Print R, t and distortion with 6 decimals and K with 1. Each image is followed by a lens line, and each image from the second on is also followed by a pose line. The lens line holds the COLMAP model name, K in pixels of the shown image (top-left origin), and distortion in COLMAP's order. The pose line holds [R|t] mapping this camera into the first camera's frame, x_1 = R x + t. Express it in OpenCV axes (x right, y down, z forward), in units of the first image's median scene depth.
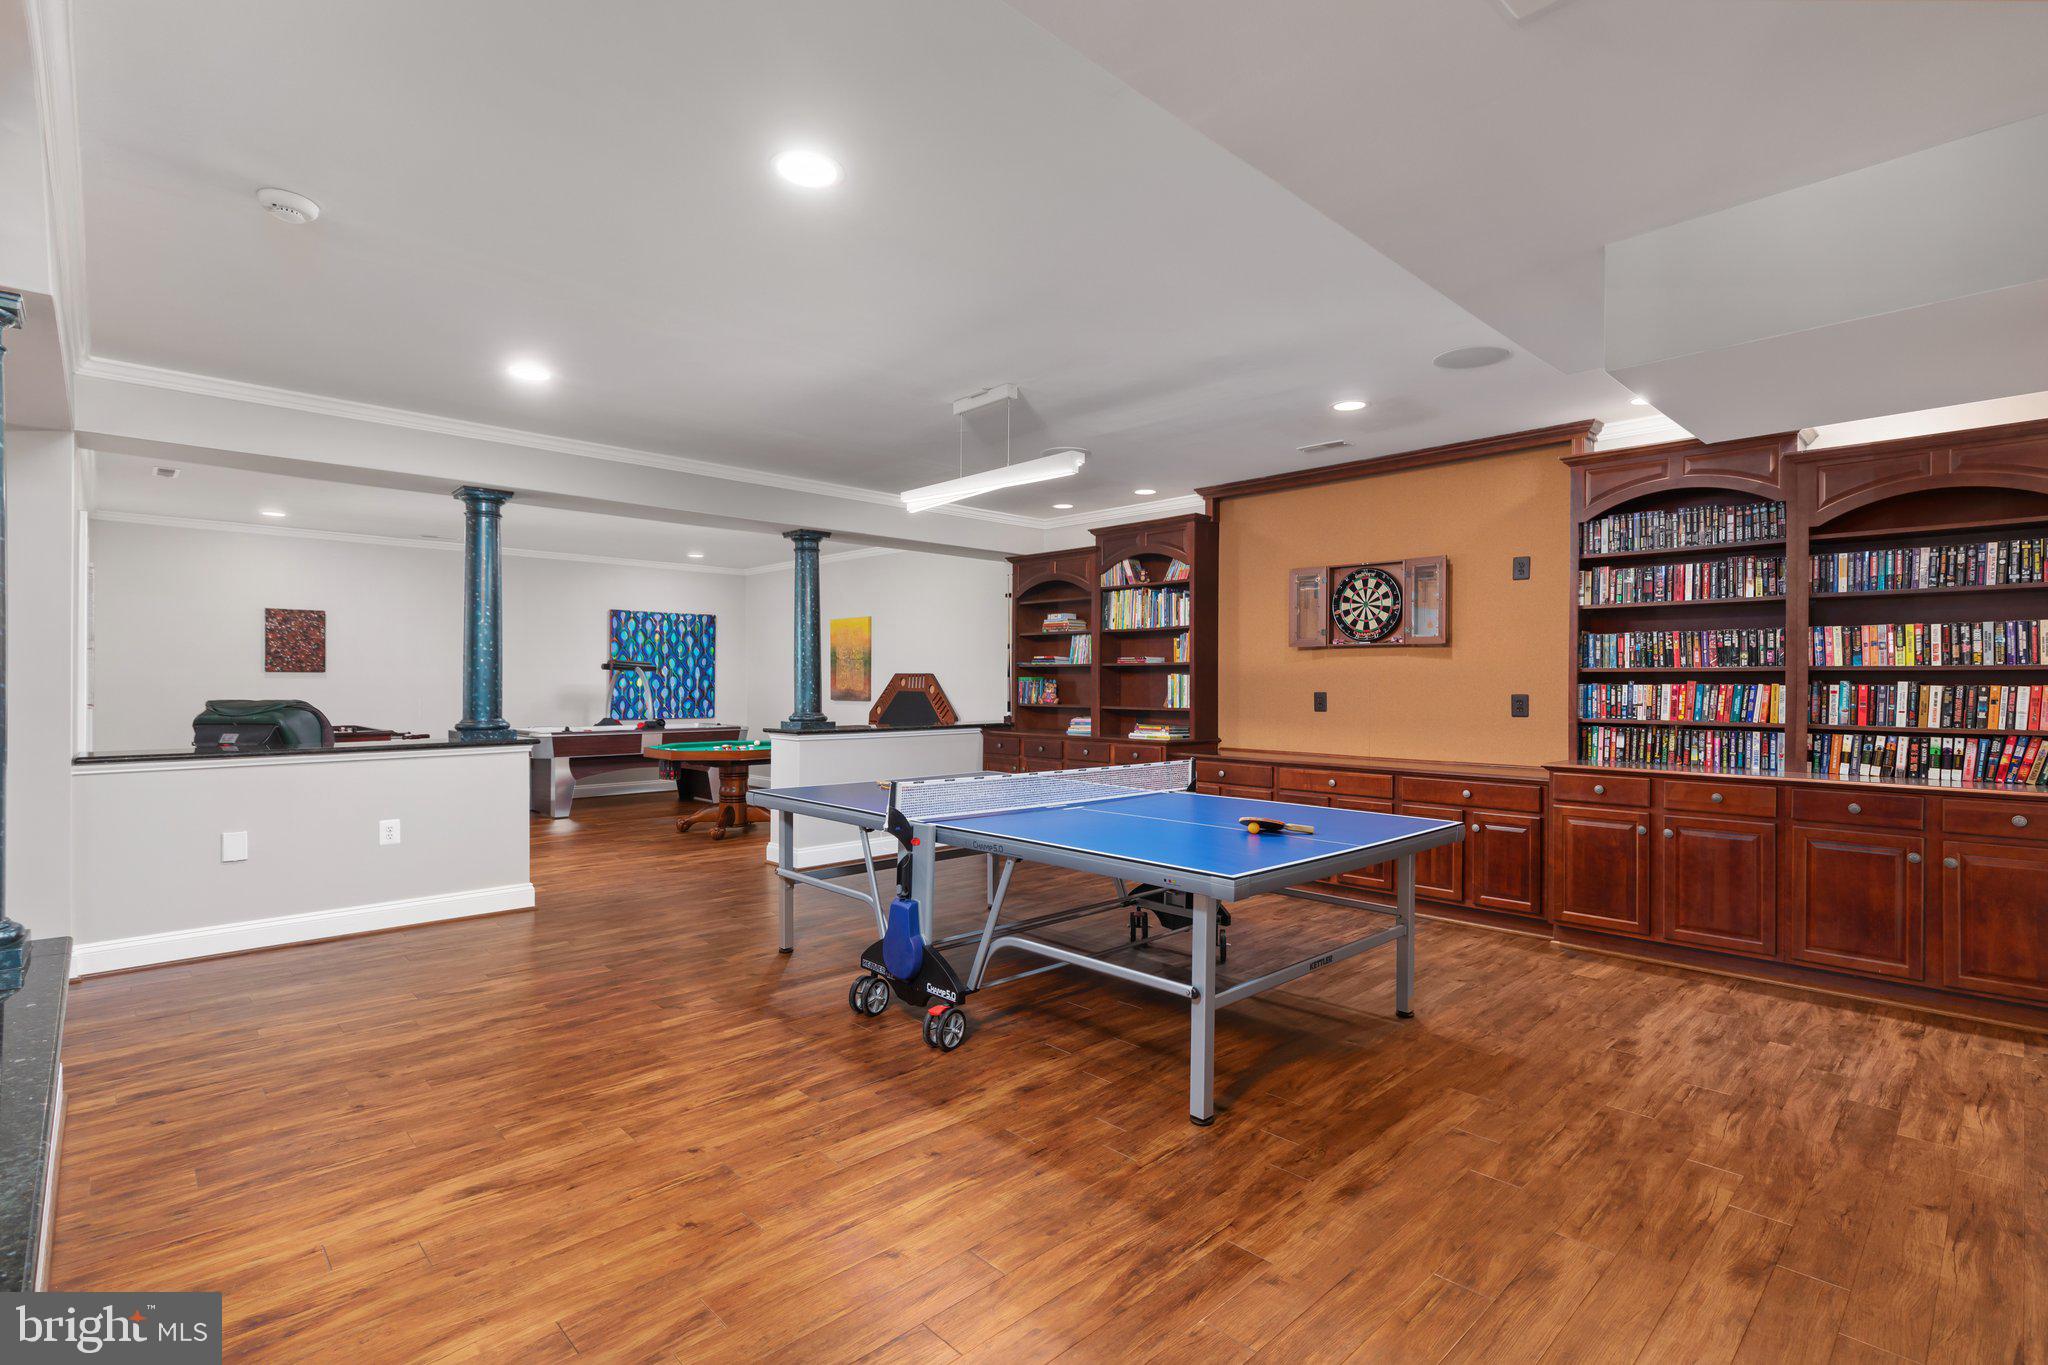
lens RADIAL K [[985.3, 0, 1026.2], [0, 985.3, 674.3], [0, 0, 1]] dist [0.006683, 0.000680]
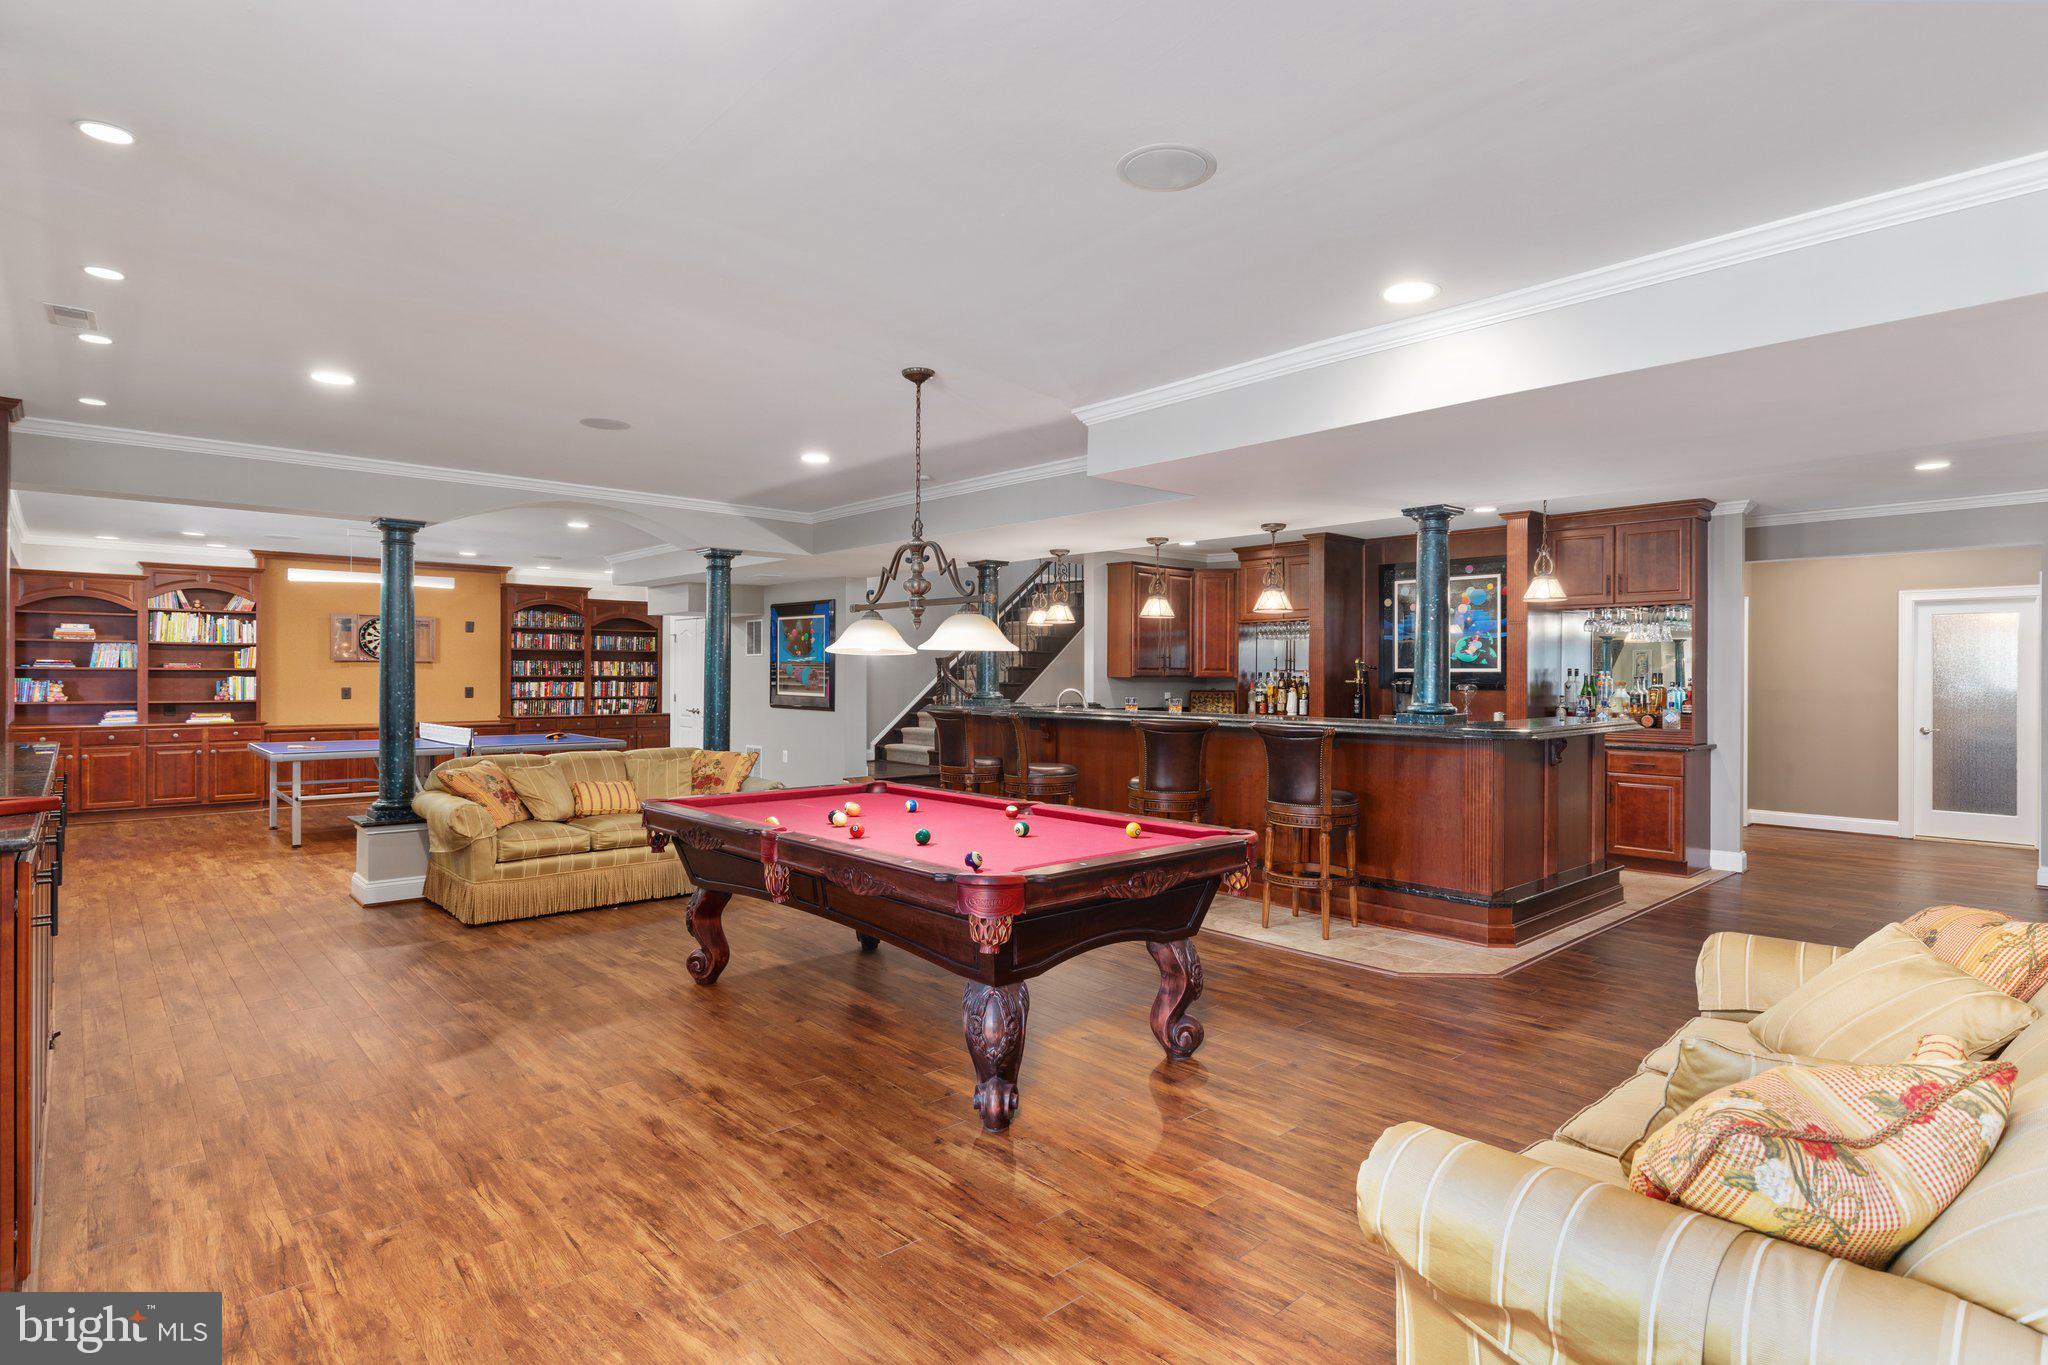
lens RADIAL K [[1042.0, 0, 1027.1], [0, 1042.0, 673.9], [0, 0, 1]] dist [-0.002803, 0.001072]
pose [[0.015963, 0.002178, 0.999870, -1.361509], [-0.008299, 0.999963, -0.002046, -0.010193], [-0.999838, -0.008265, 0.015980, -0.180003]]
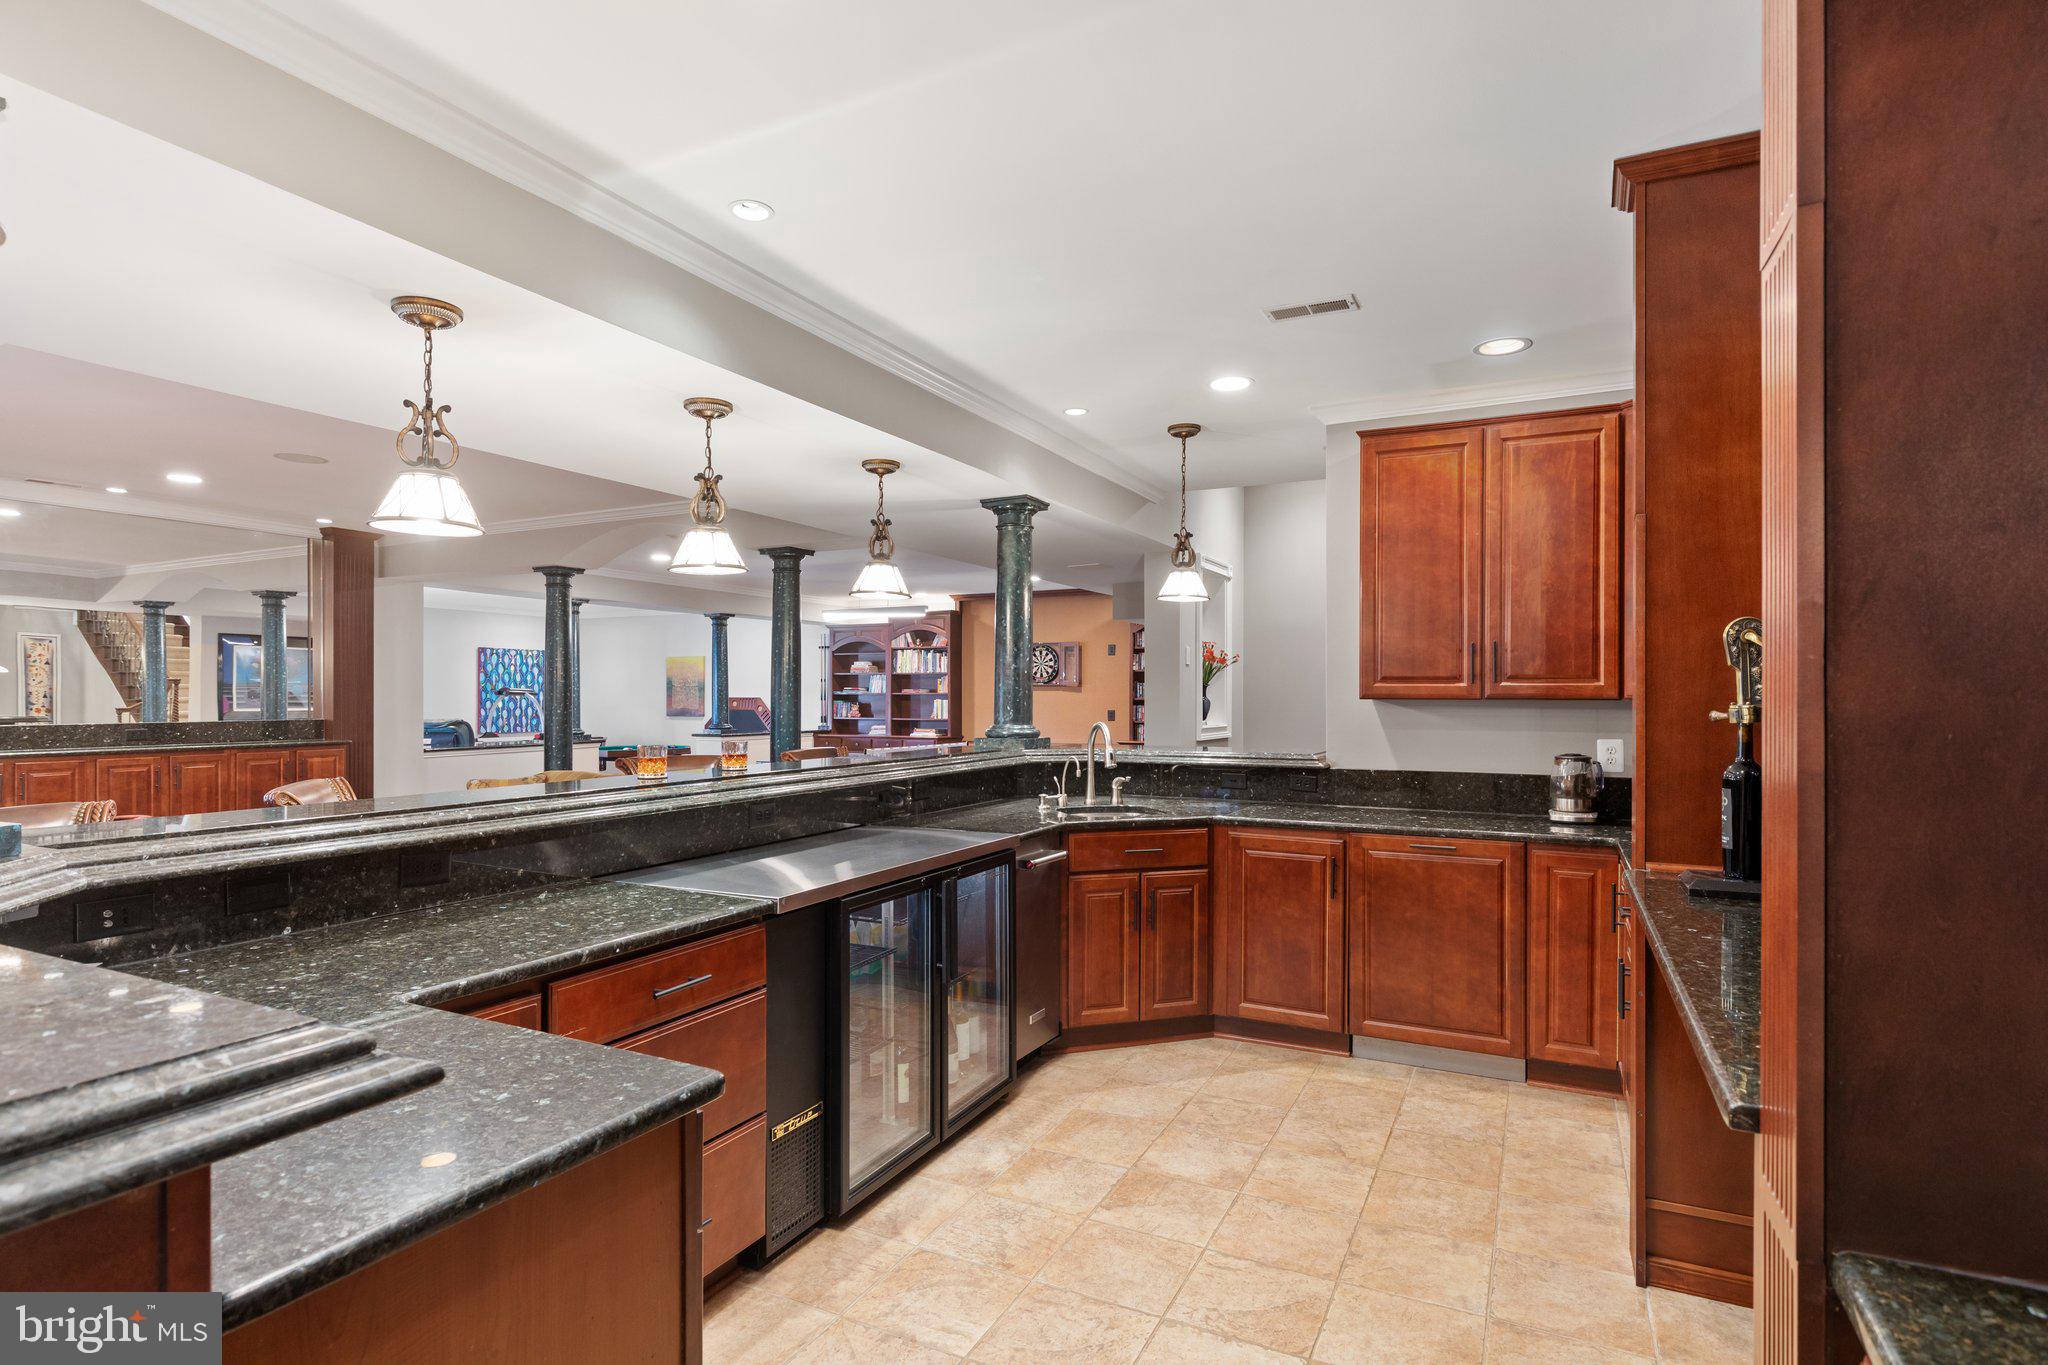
lens RADIAL K [[1042.0, 0, 1023.6], [0, 1042.0, 693.1], [0, 0, 1]] dist [-0.002803, 0.001072]
pose [[0.942071, 0.001878, 0.335407, -0.333967], [-0.002208, 0.999997, 0.000603, -0.013537], [-0.335405, -0.001309, 0.942073, -0.817507]]
